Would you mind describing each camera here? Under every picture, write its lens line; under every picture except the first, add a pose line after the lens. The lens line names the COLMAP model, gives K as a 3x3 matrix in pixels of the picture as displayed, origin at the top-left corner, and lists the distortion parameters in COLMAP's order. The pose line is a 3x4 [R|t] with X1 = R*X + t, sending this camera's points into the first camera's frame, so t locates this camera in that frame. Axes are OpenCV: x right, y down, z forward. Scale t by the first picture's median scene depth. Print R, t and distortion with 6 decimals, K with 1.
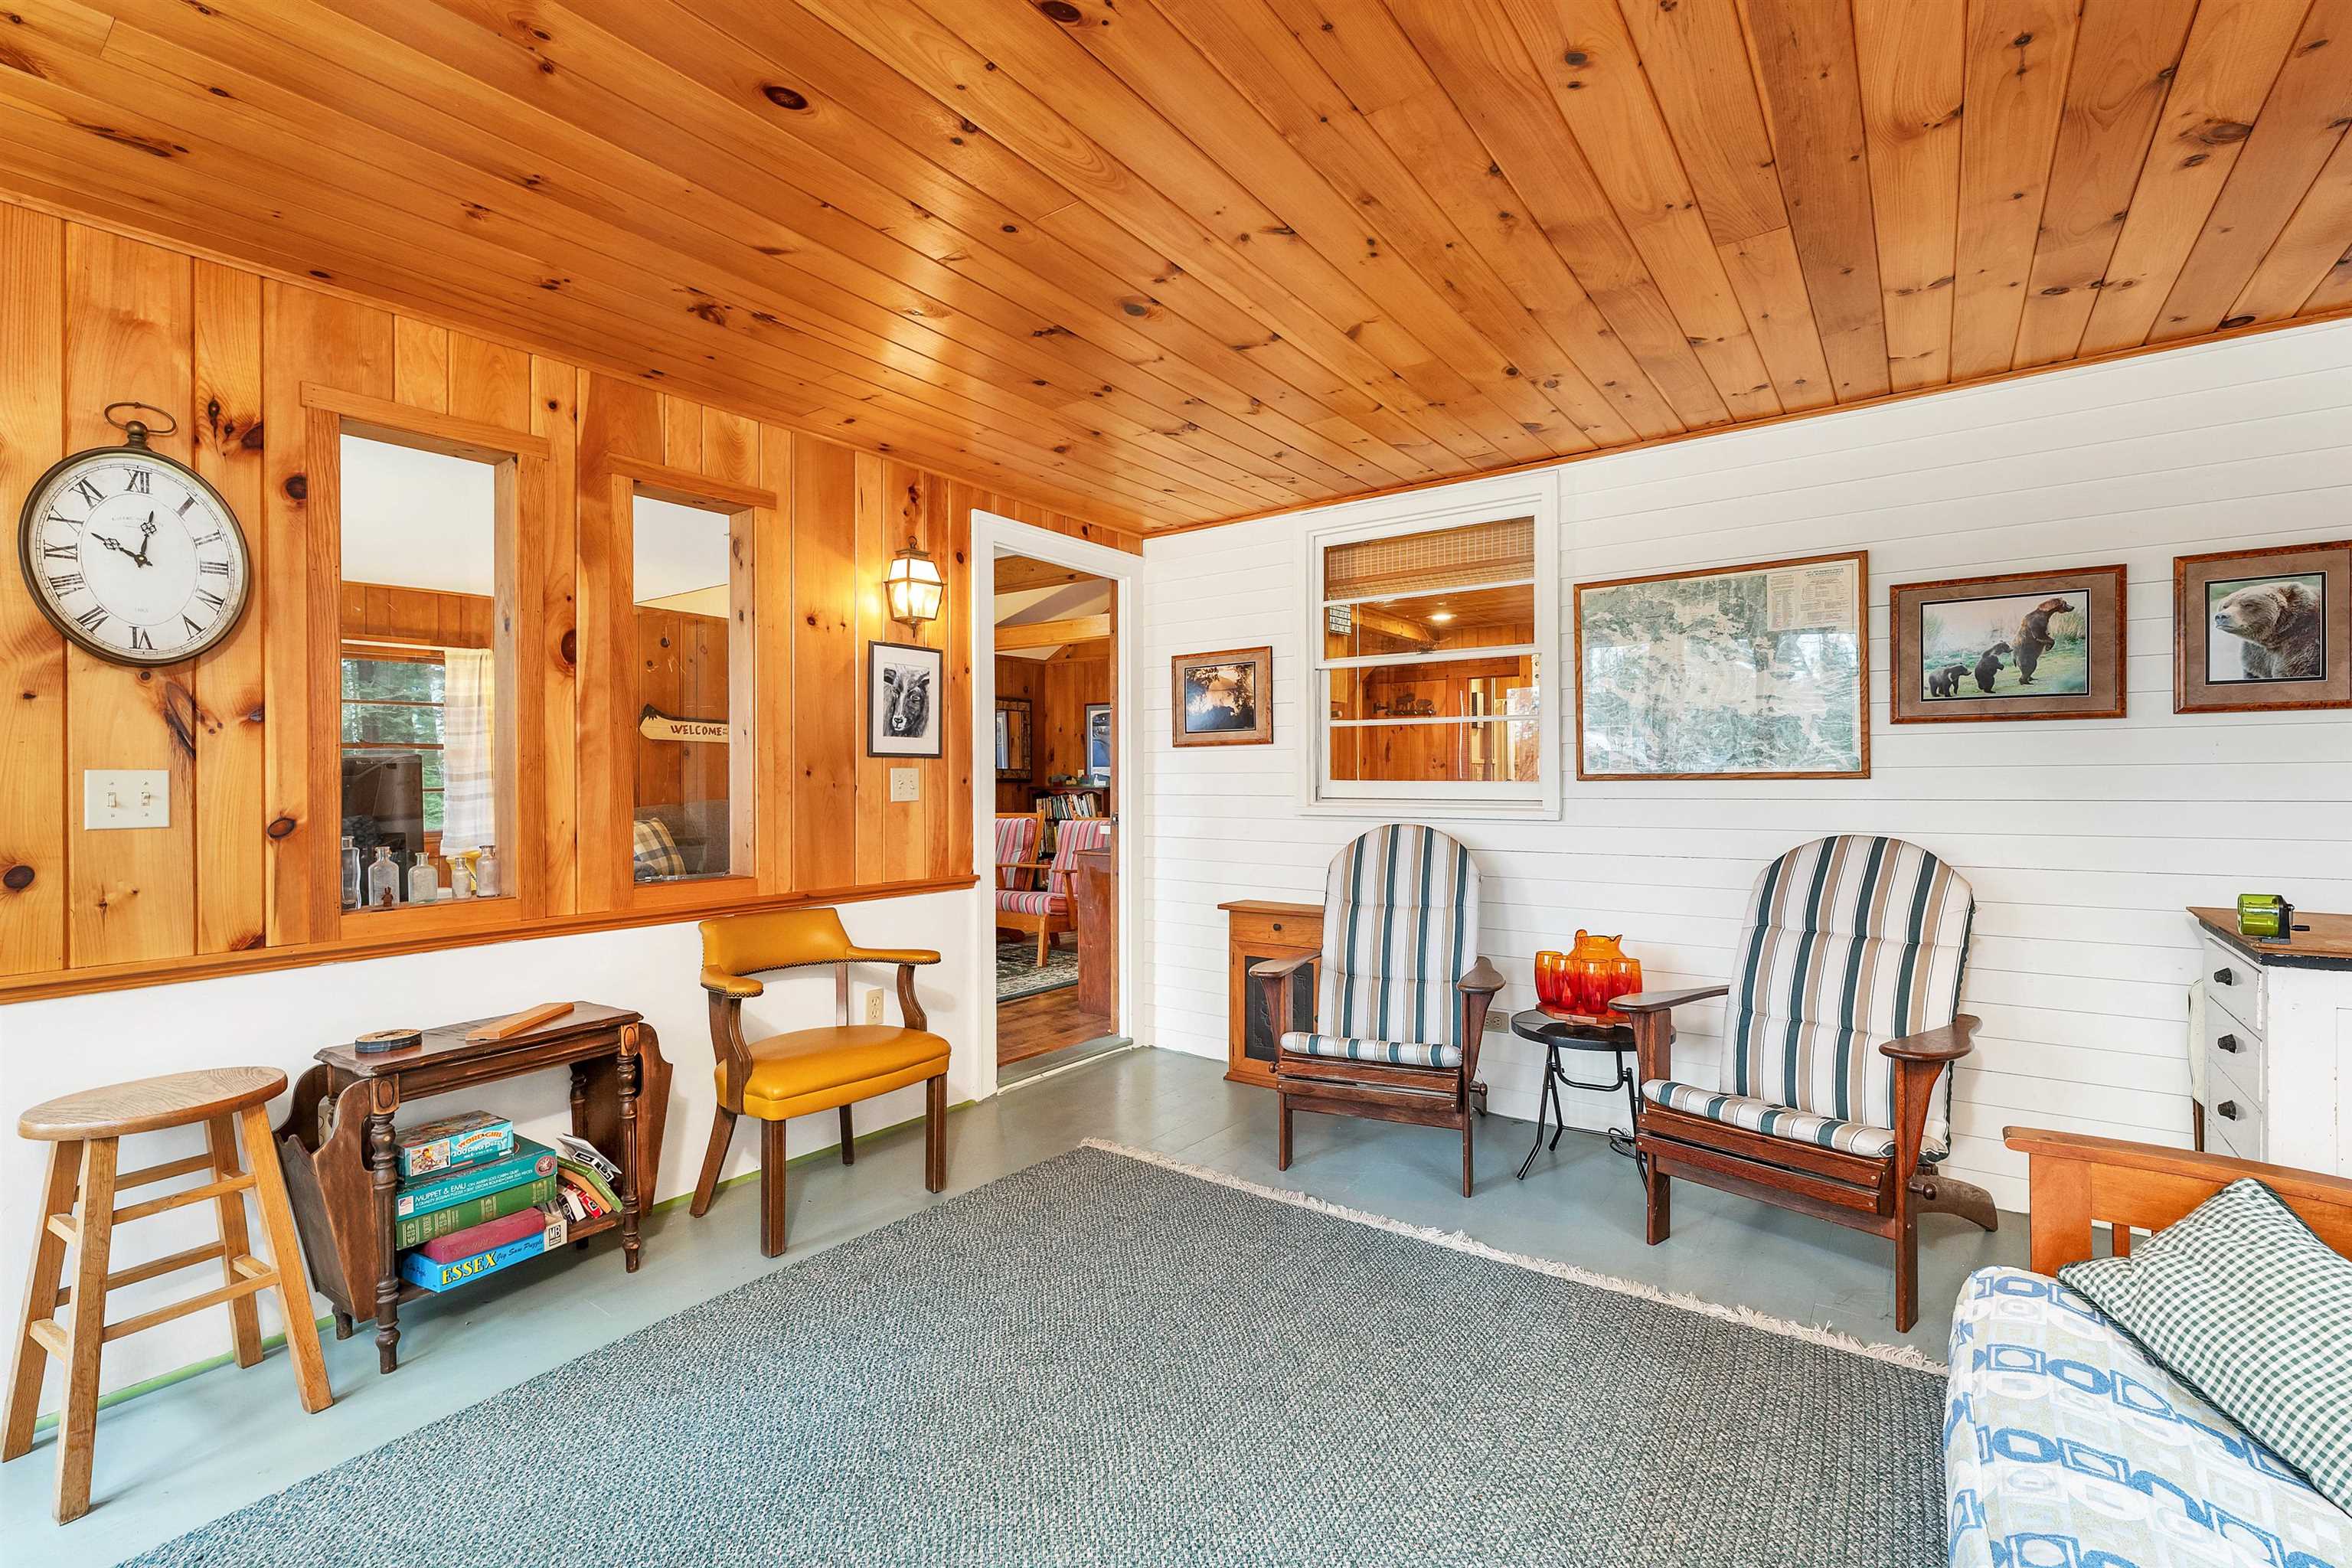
lens RADIAL K [[1020.4, 0, 1176.0], [0, 1020.4, 784.0], [0, 0, 1]] dist [-0.002856, -0.000364]
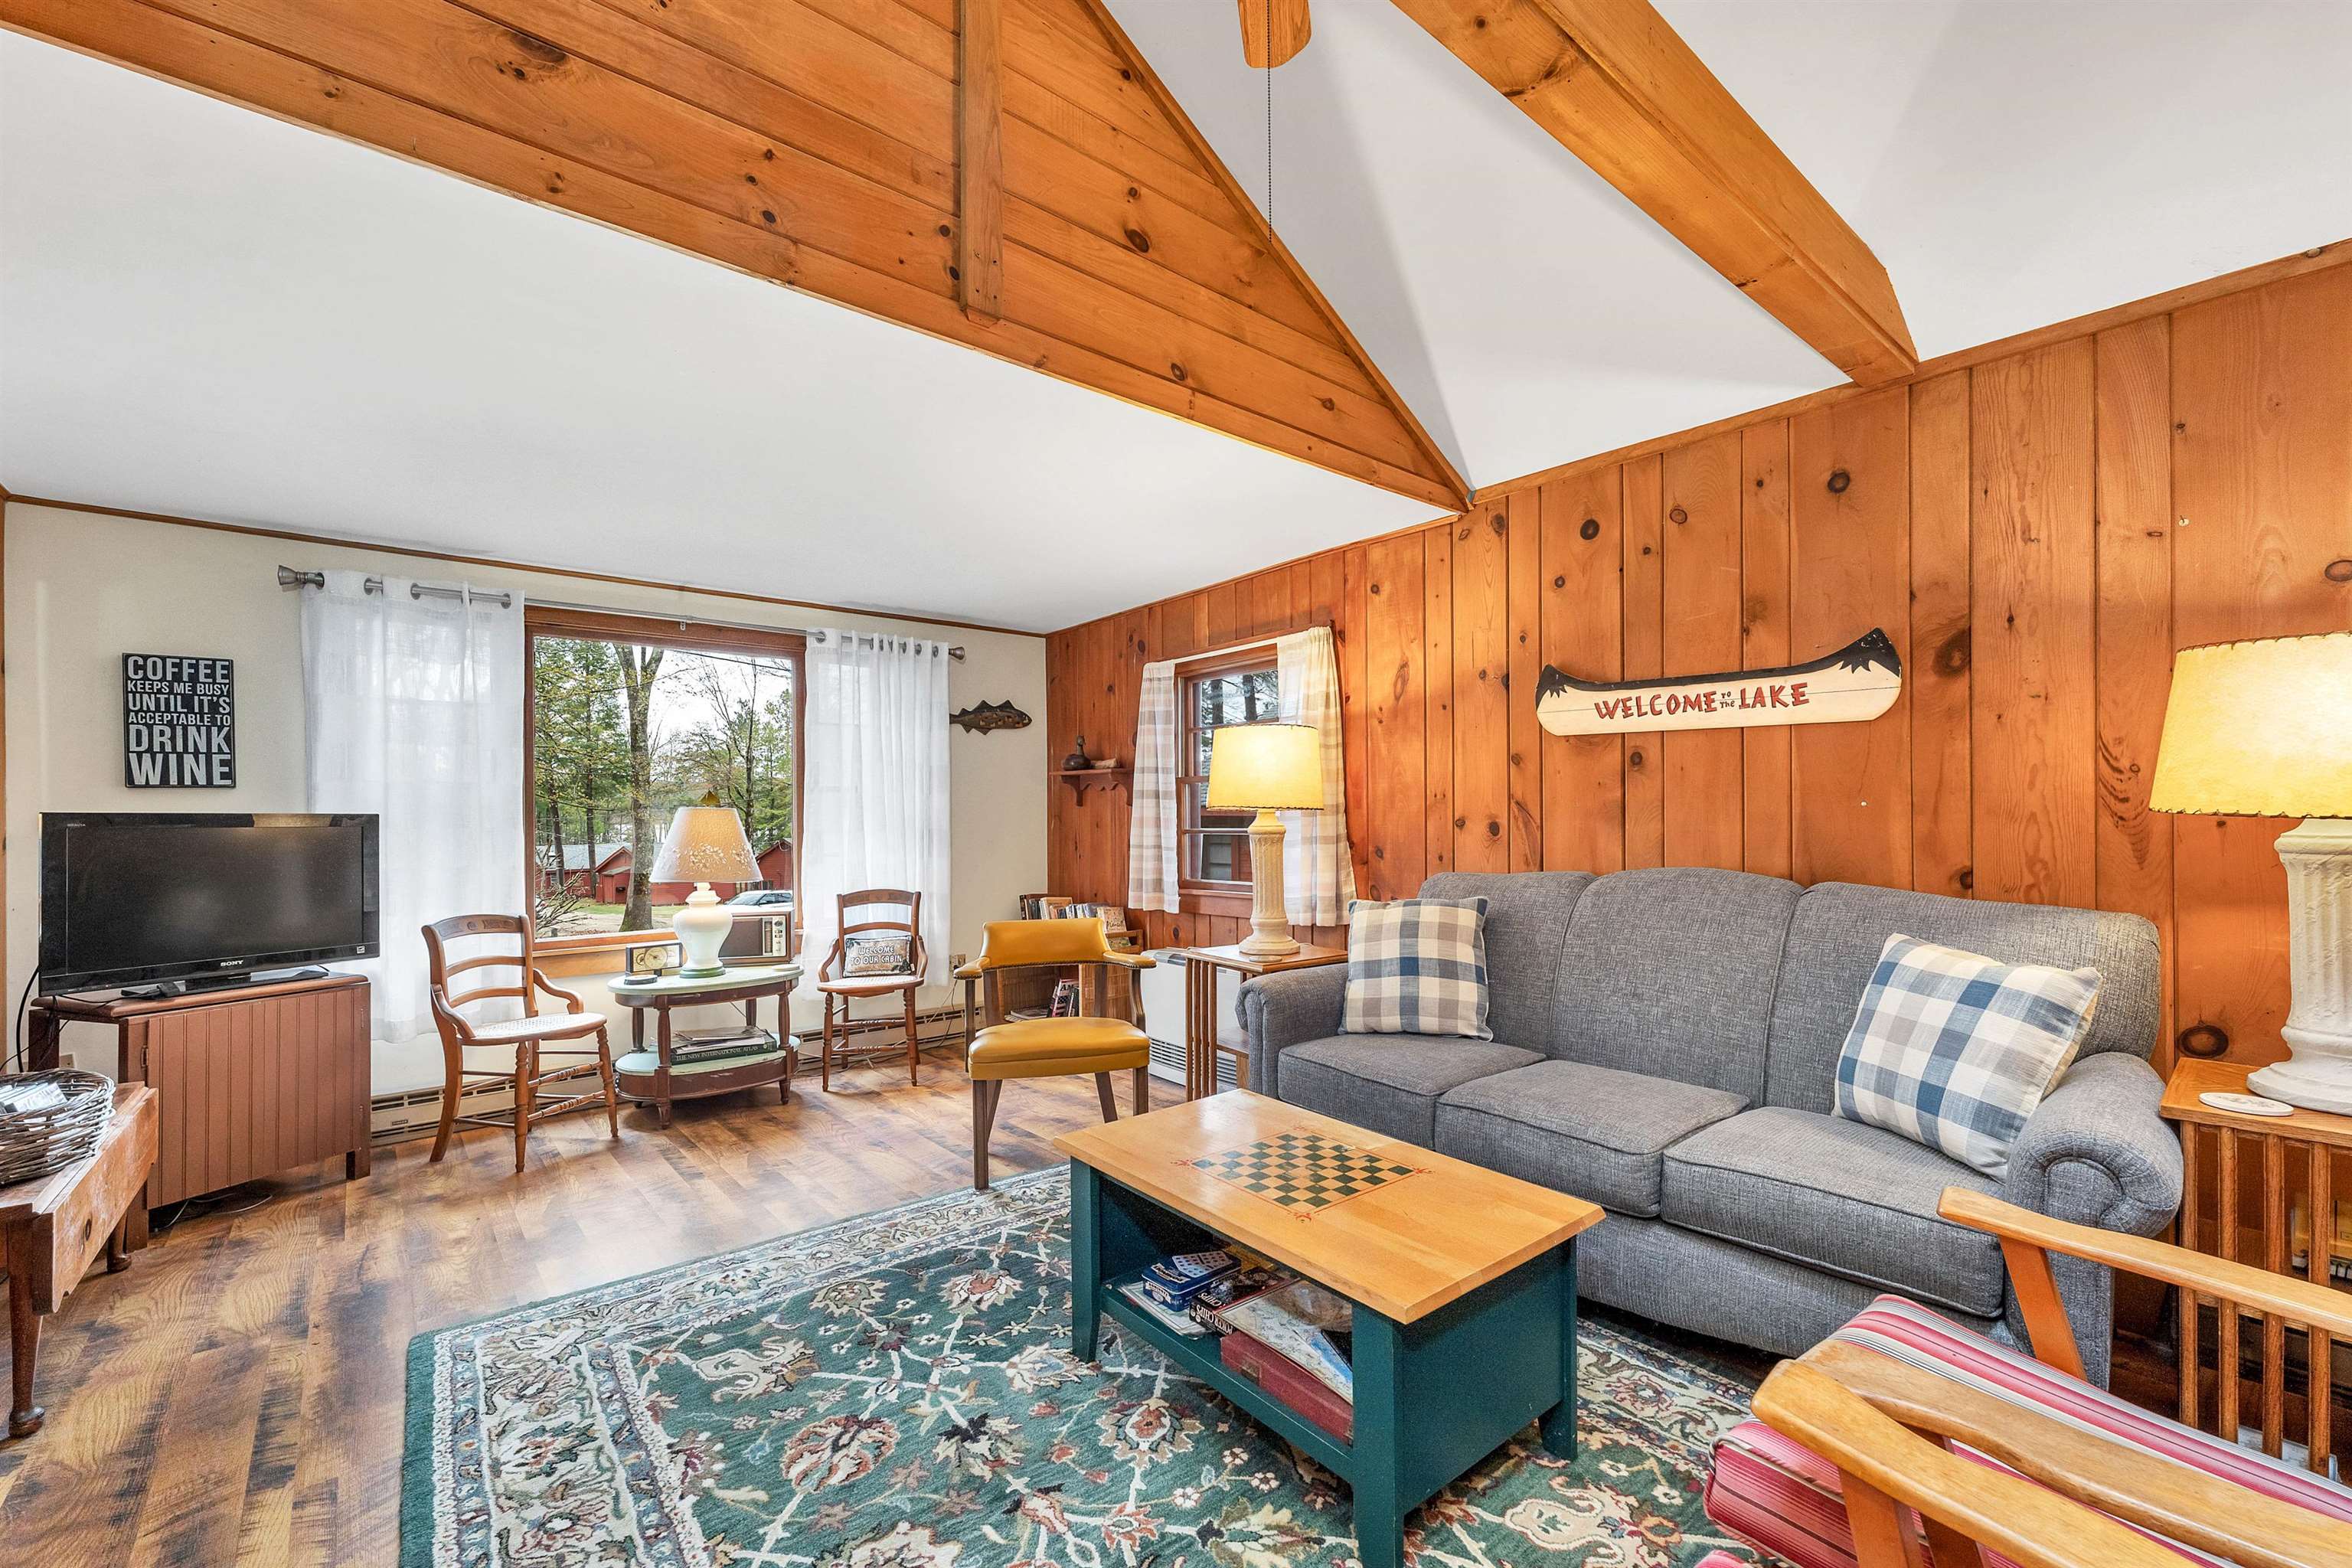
lens RADIAL K [[969.5, 0, 1183.2], [0, 969.5, 807.7], [0, 0, 1]] dist [-0.001893, -0.000306]
pose [[-0.235502, 0.003345, -0.971868, -0.040463], [0.005770, 0.999981, 0.002043, -0.023794], [0.971857, -0.005126, -0.235517, 1.917375]]
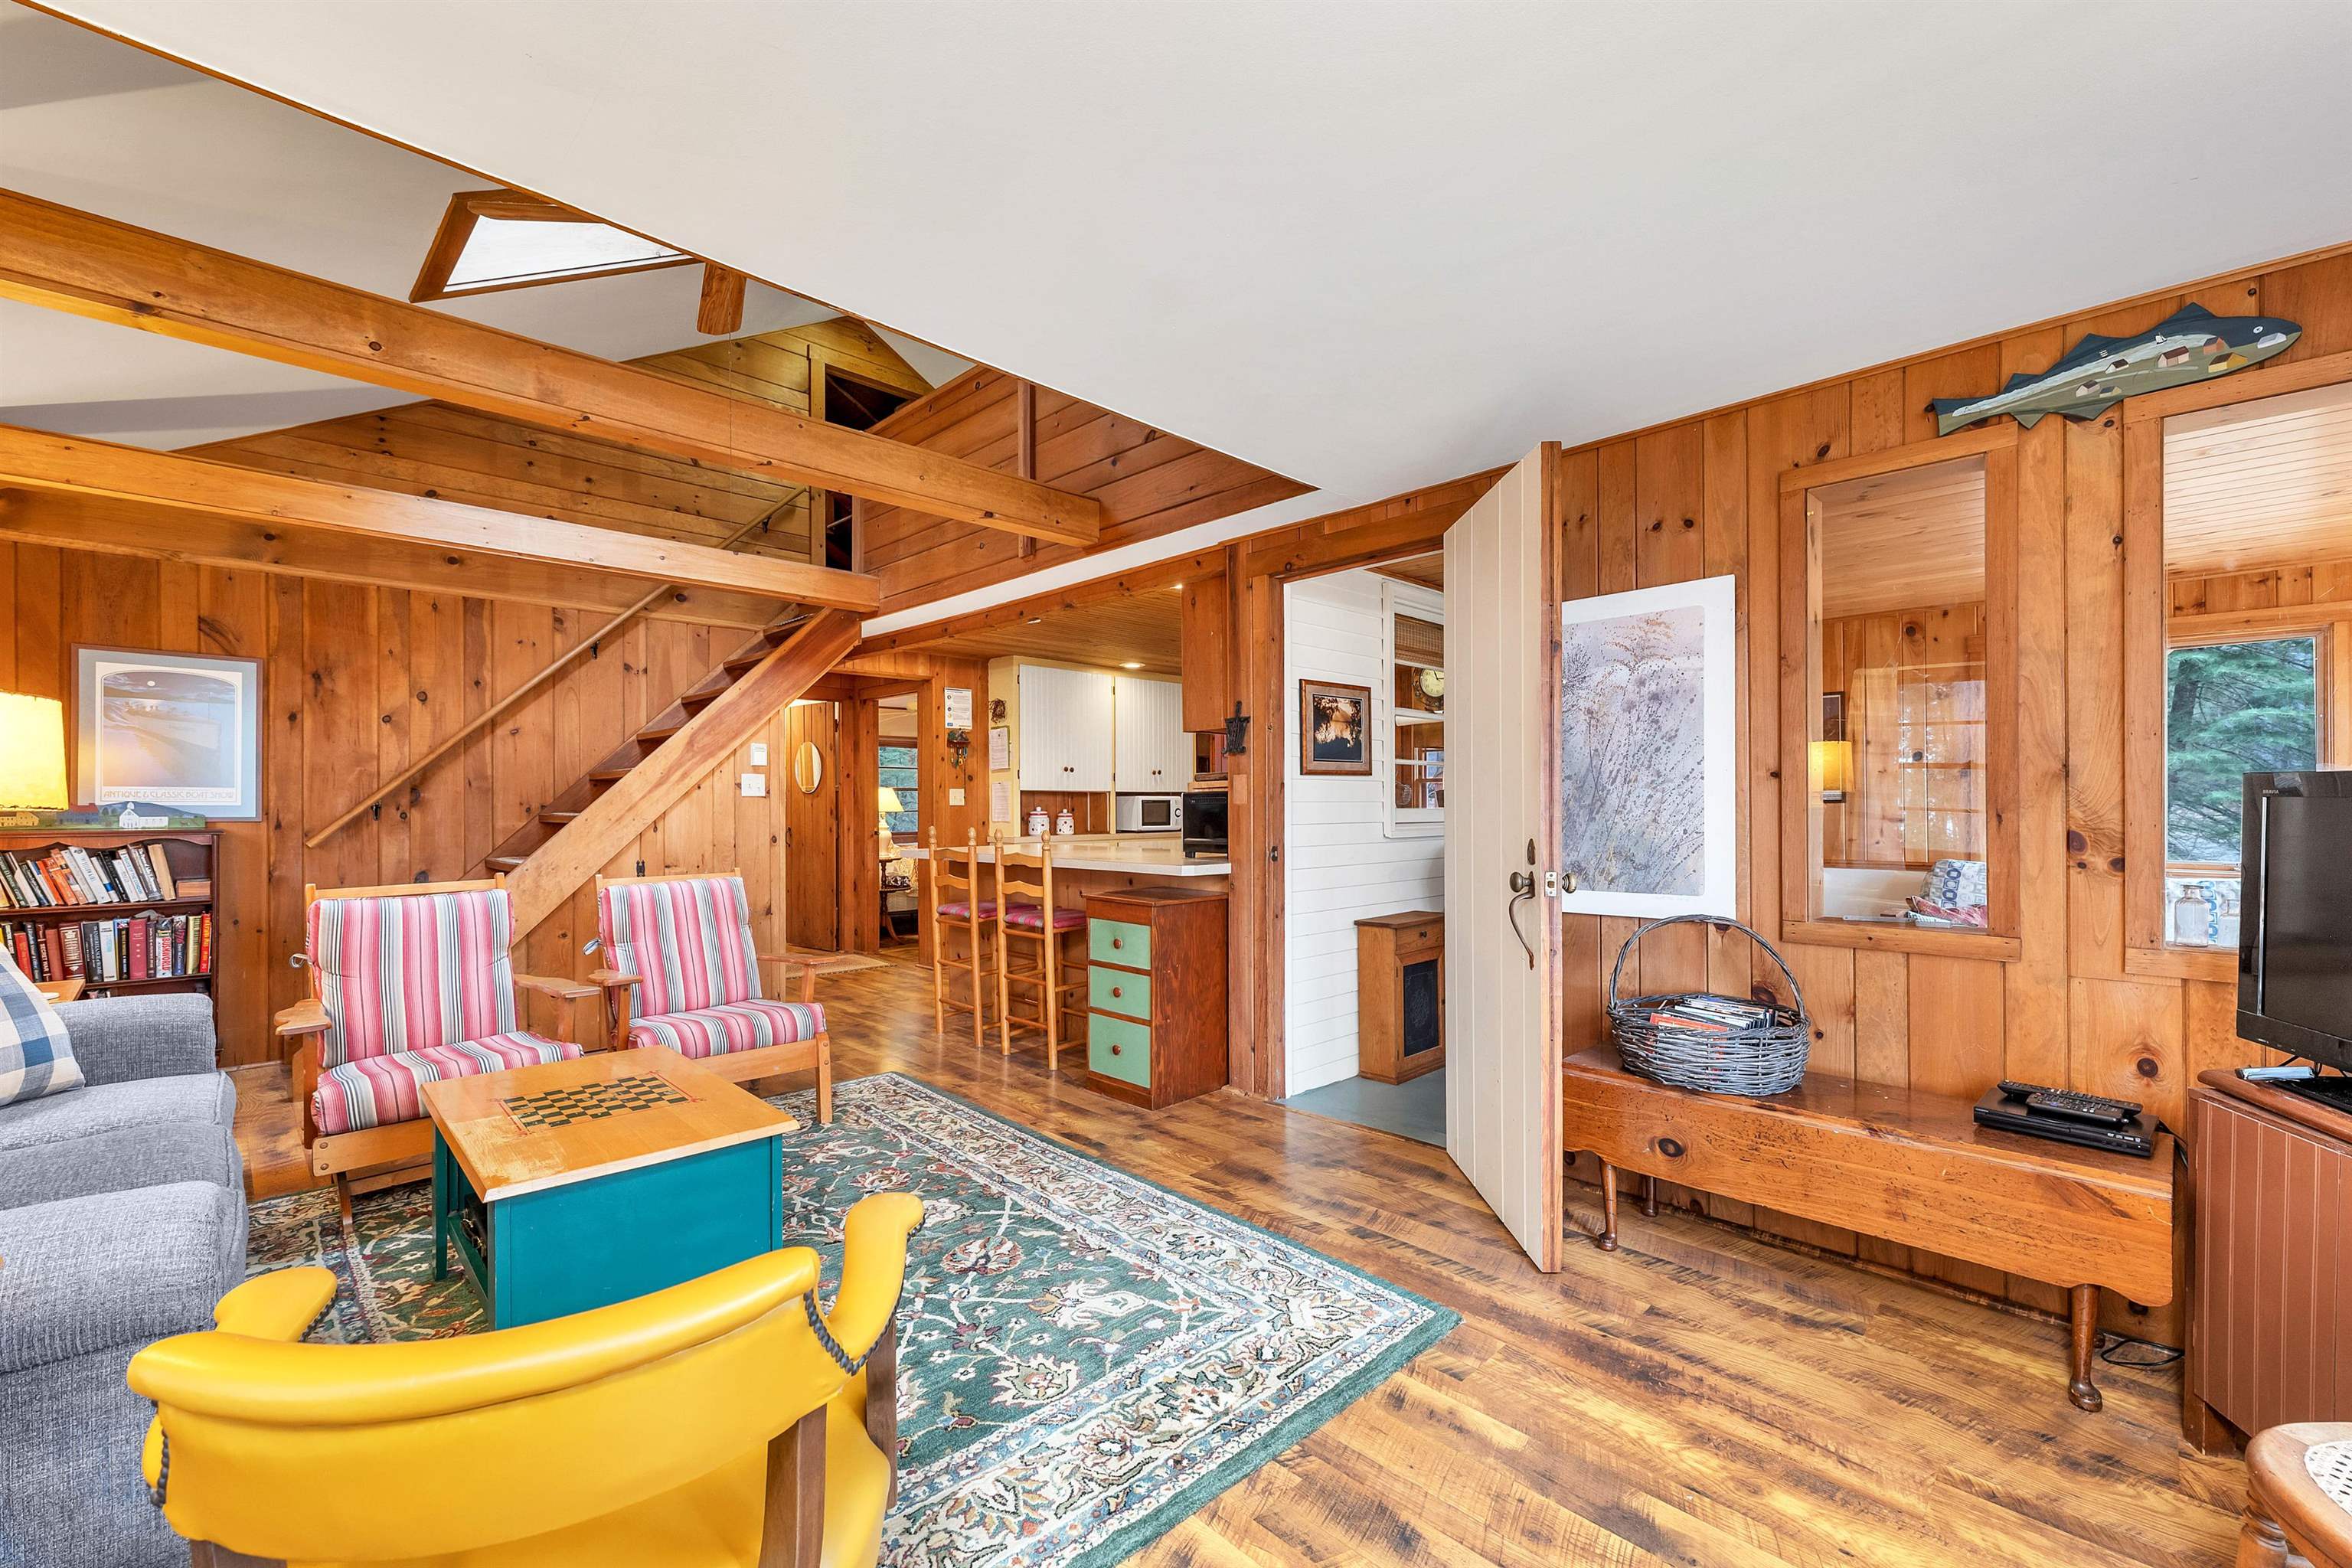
lens RADIAL K [[969.5, 0, 1183.2], [0, 969.5, 807.7], [0, 0, 1]] dist [-0.001893, -0.000306]
pose [[0.155196, -0.001882, 0.987882, -1.245814], [0.008145, 0.999967, 0.000625, -0.009480], [-0.987850, 0.007949, 0.155206, 1.324236]]
